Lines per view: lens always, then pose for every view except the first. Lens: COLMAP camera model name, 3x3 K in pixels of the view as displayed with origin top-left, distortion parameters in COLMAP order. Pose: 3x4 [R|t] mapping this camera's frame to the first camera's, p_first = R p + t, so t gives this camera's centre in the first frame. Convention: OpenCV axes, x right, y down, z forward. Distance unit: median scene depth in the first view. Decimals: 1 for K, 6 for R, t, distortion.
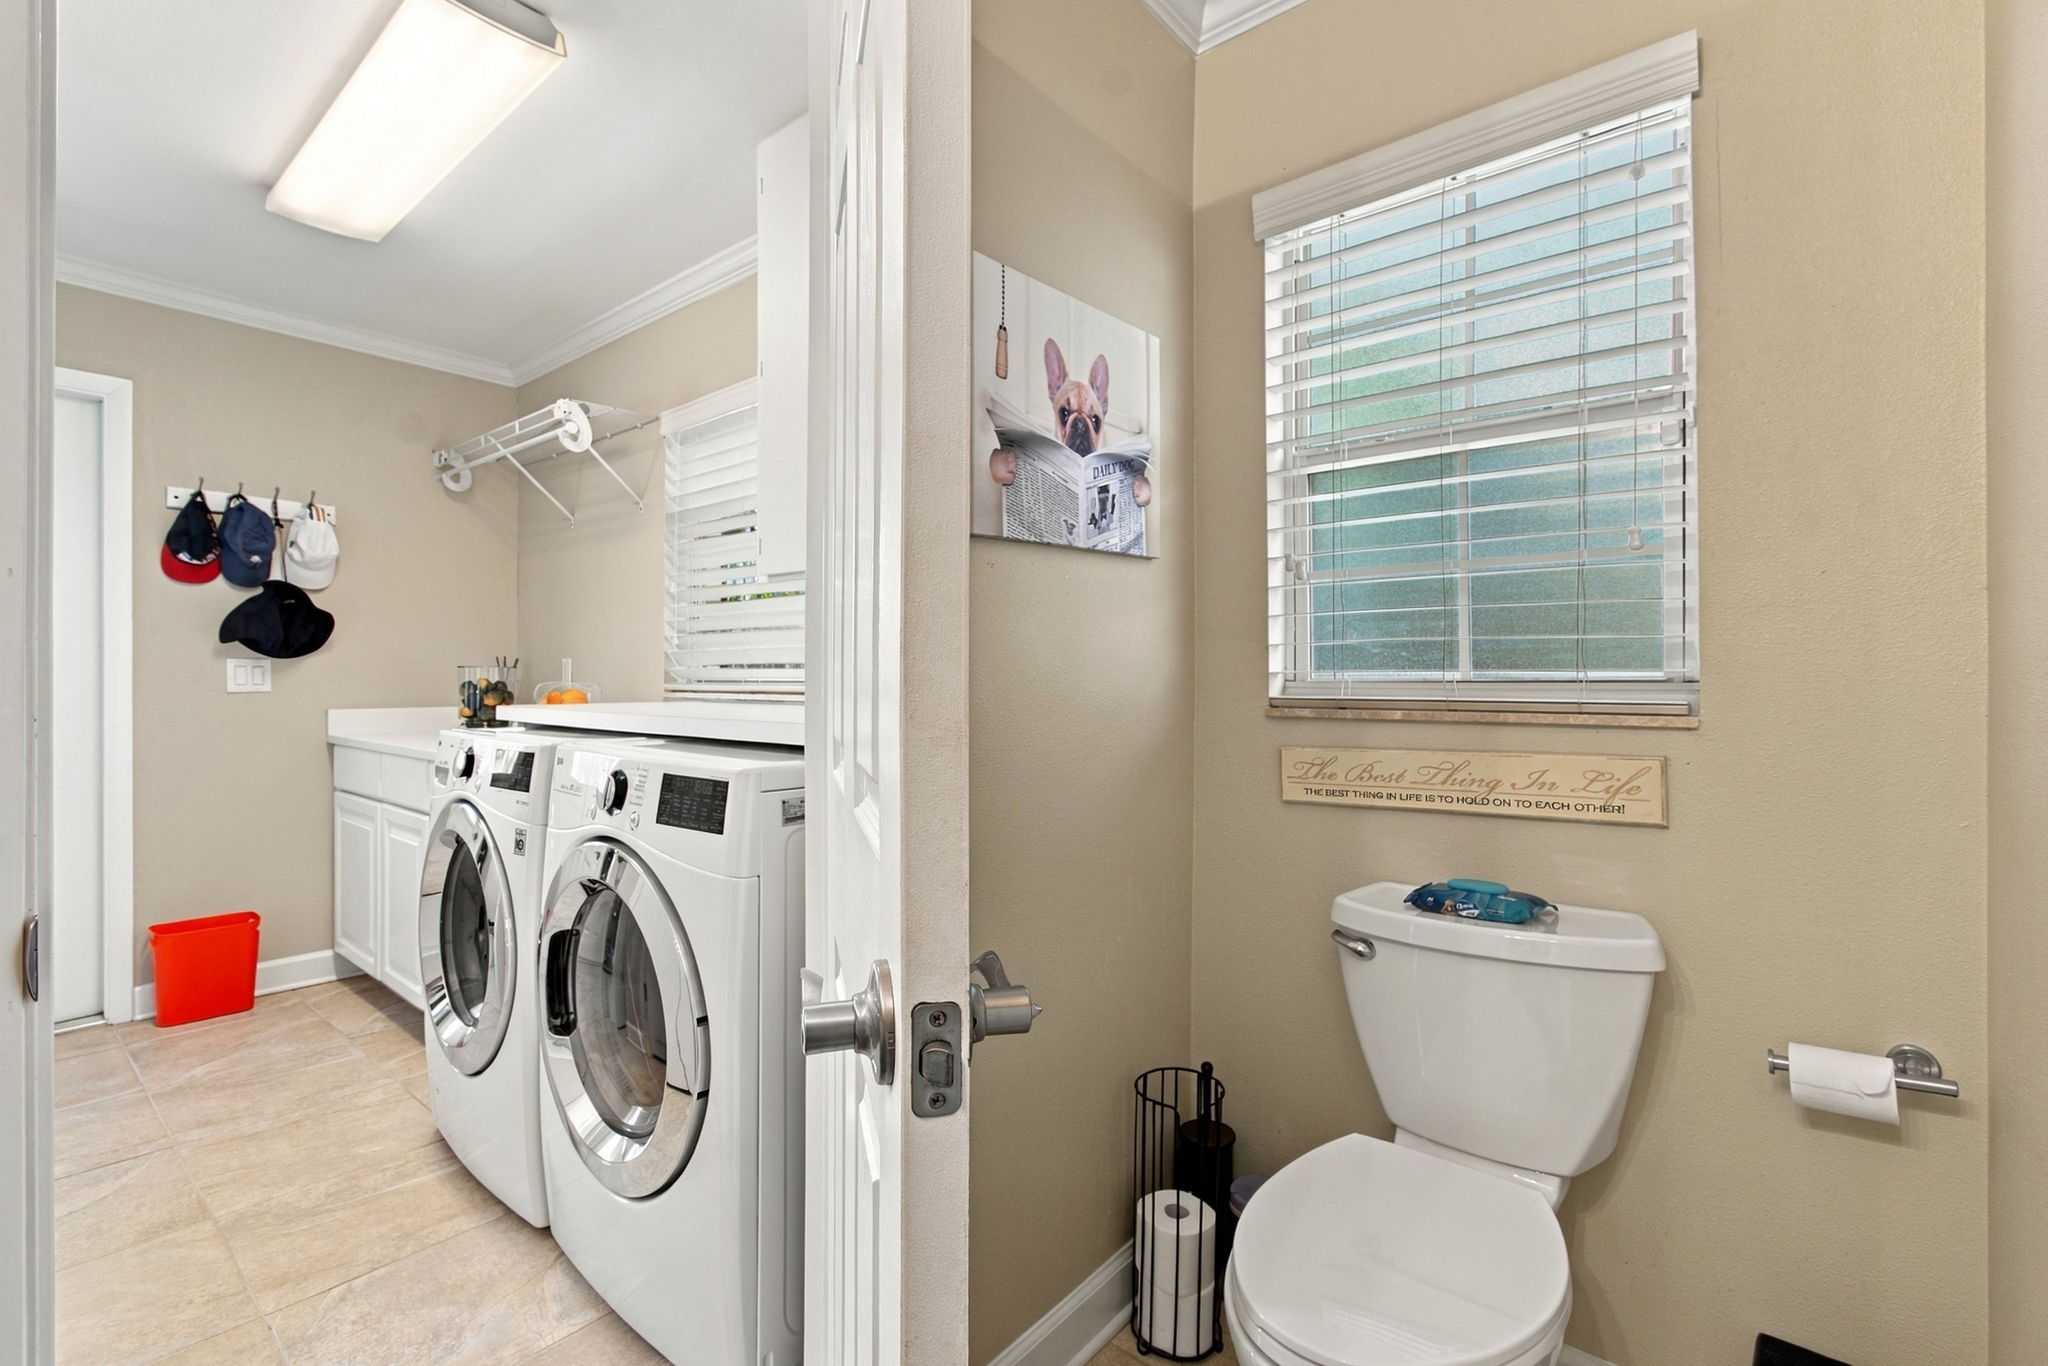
lens RADIAL K [[915.8, 0, 1020.6], [0, 915.8, 675.3], [0, 0, 1]] dist [0.044809, -0.021125]
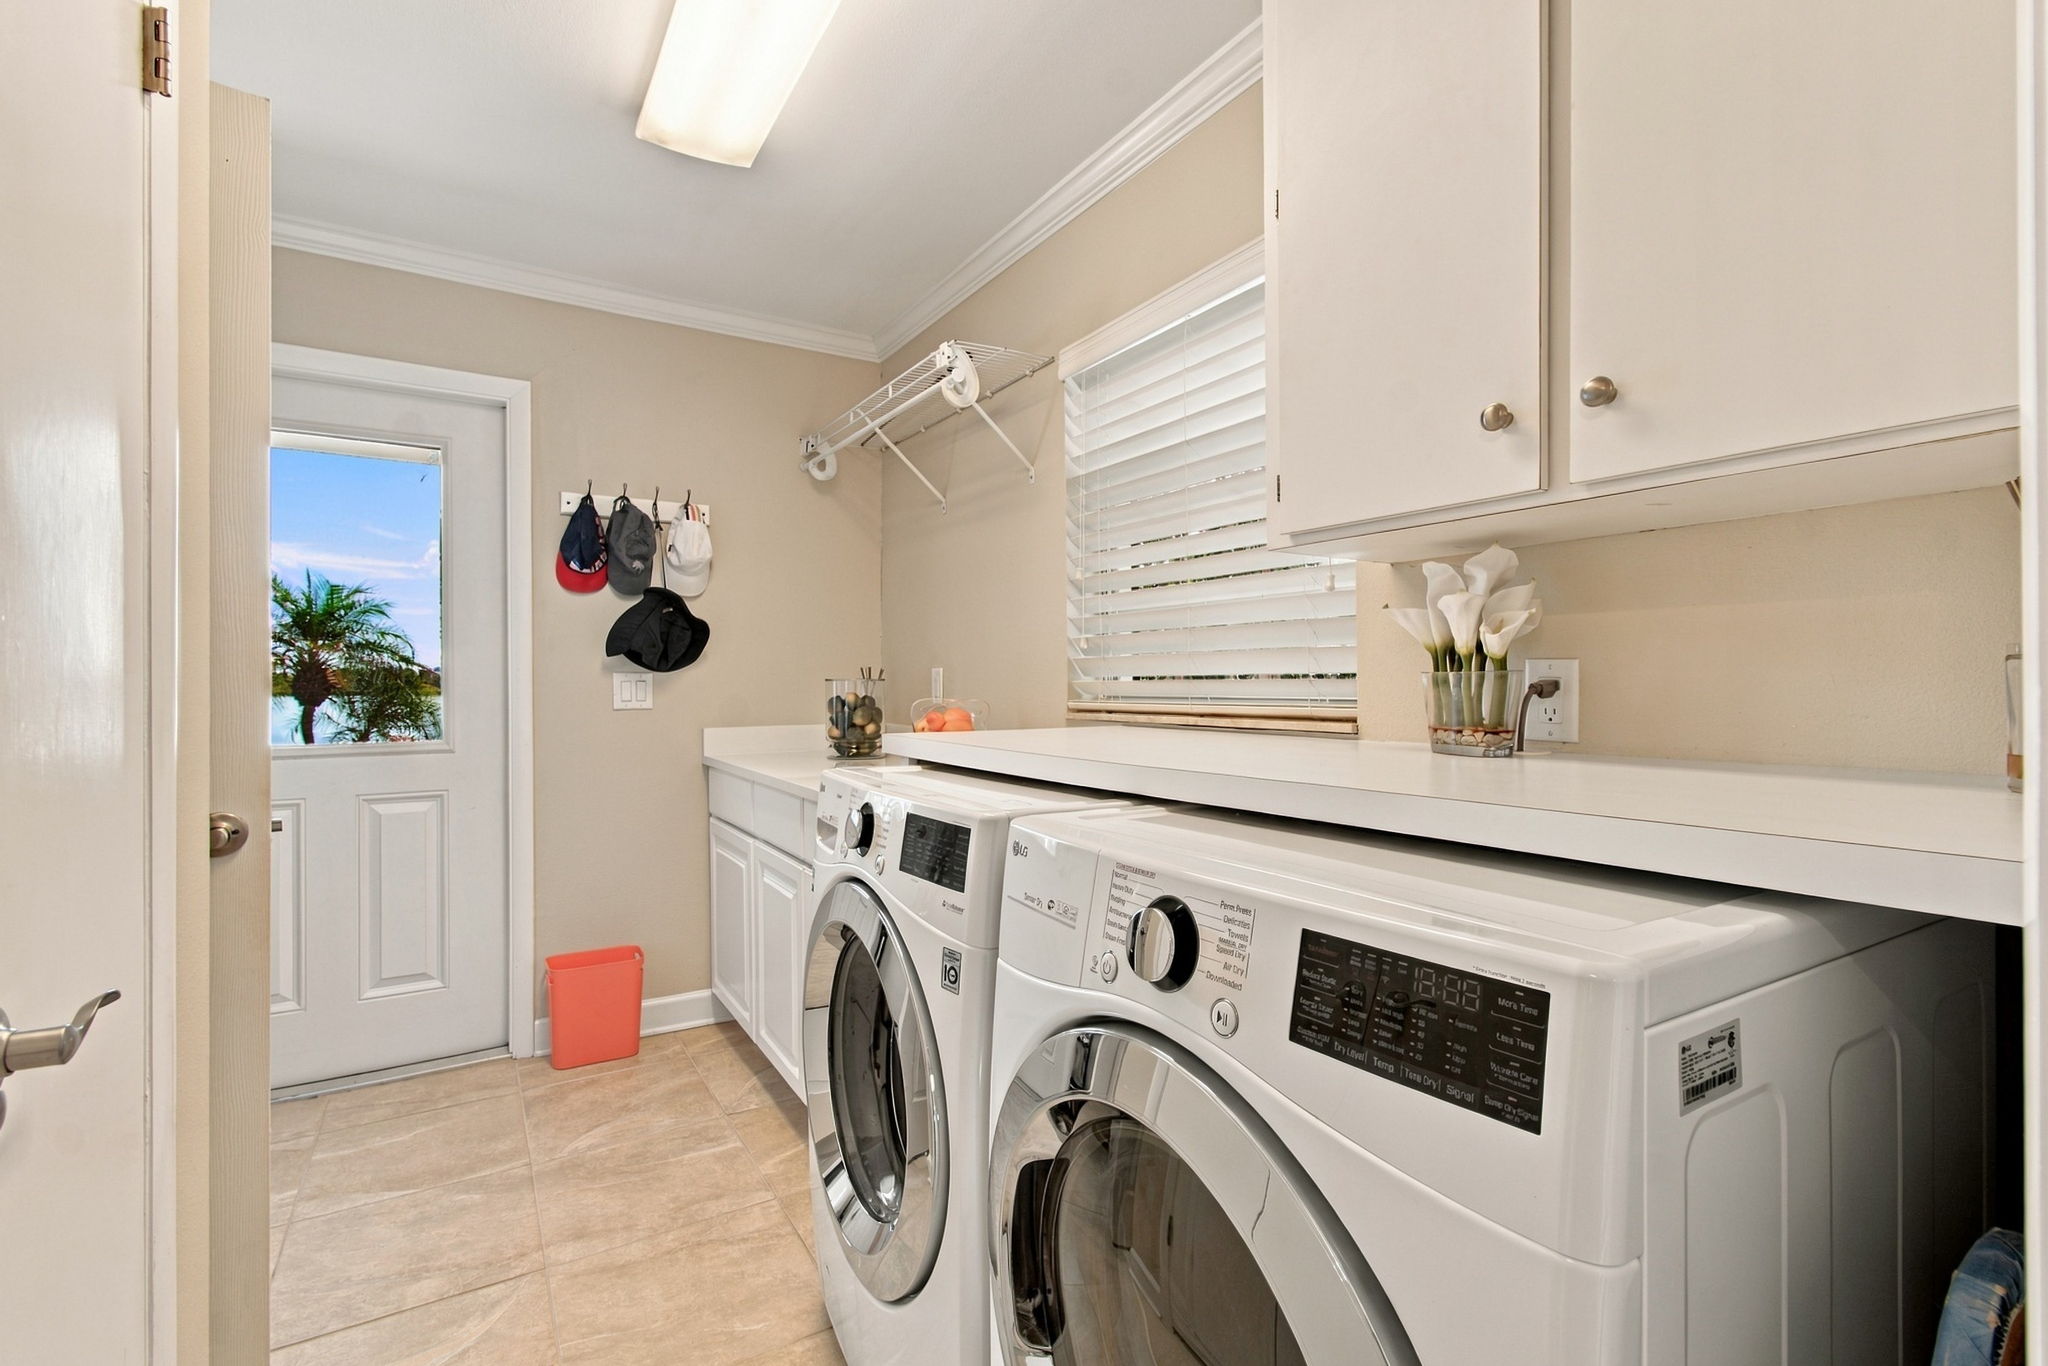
lens RADIAL K [[939.5, 0, 1032.7], [0, 939.5, 678.6], [0, 0, 1]] dist [-0.002414, 0.000357]
pose [[0.952832, -0.007263, -0.303411, -0.171138], [0.006232, 0.999971, -0.004367, -0.005821], [0.303434, 0.002271, 0.952850, 0.242396]]
